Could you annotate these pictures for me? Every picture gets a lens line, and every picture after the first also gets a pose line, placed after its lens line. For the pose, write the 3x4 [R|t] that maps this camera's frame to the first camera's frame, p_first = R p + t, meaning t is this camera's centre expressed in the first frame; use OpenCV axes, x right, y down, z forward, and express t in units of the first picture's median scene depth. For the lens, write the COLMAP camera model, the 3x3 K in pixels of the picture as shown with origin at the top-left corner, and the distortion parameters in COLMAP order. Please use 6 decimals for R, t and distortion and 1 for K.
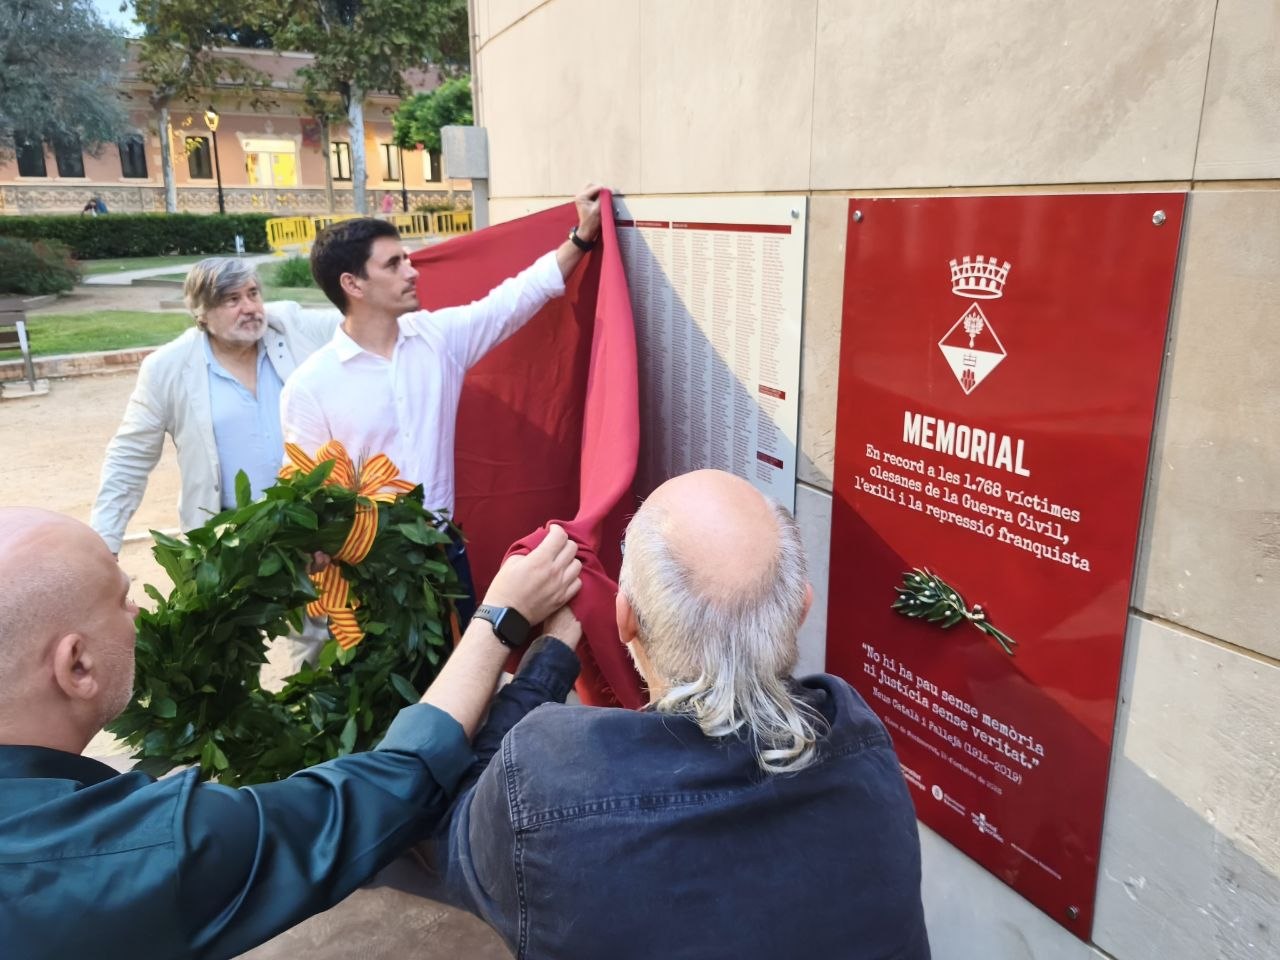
lens RADIAL K [[1021.6, 0, 636.8], [0, 1021.6, 488.8], [0, 0, 1]] dist [0.002940, 0.066926]
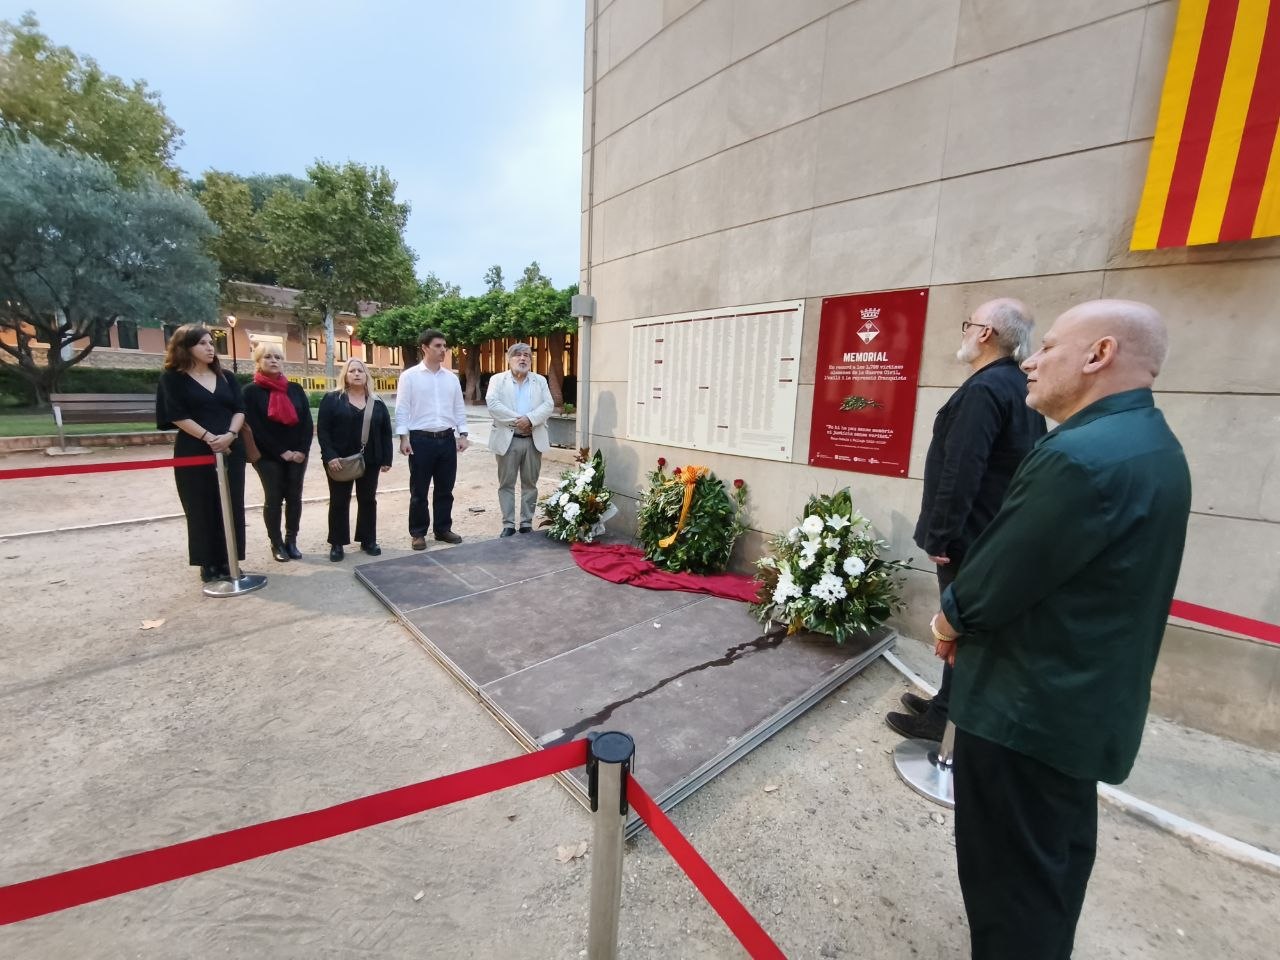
lens RADIAL K [[540.6, 0, 643.4], [0, 540.6, 481.0], [0, 0, 1]] dist [-0.011987, 0.001005]
pose [[0.951511, -0.005389, 0.307568, -1.022470], [0.038026, 0.994238, -0.100219, 0.546340], [-0.305256, 0.107055, 0.946234, -0.571856]]
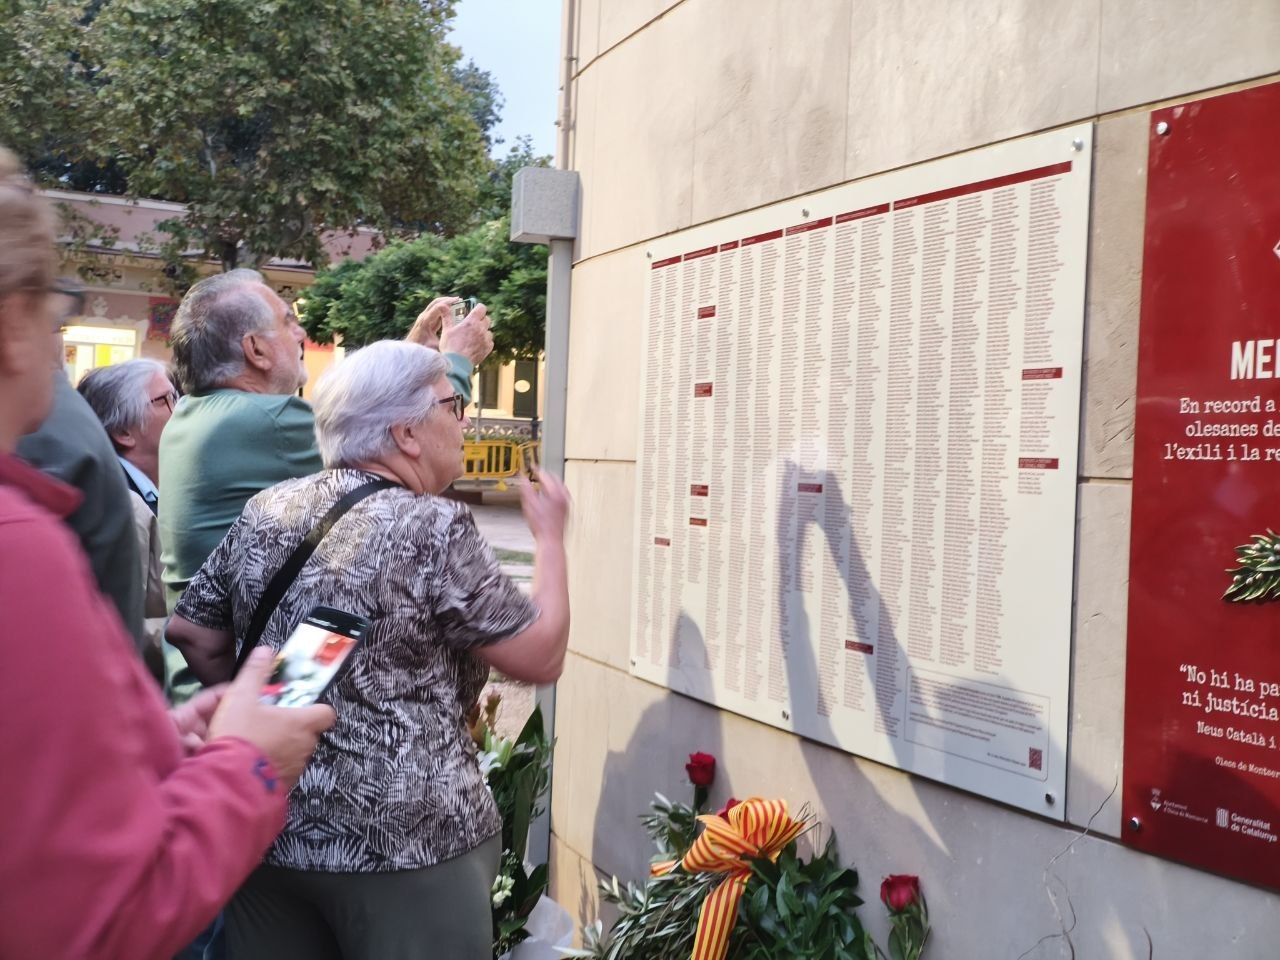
lens RADIAL K [[1718.7, 0, 642.7], [0, 1718.7, 475.9], [0, 0, 1]] dist [0.053675, -0.048133]
pose [[0.998991, 0.043909, -0.009441, -0.186035], [-0.044853, 0.964465, -0.260377, 0.400926], [-0.002327, 0.260538, 0.965461, -0.294352]]
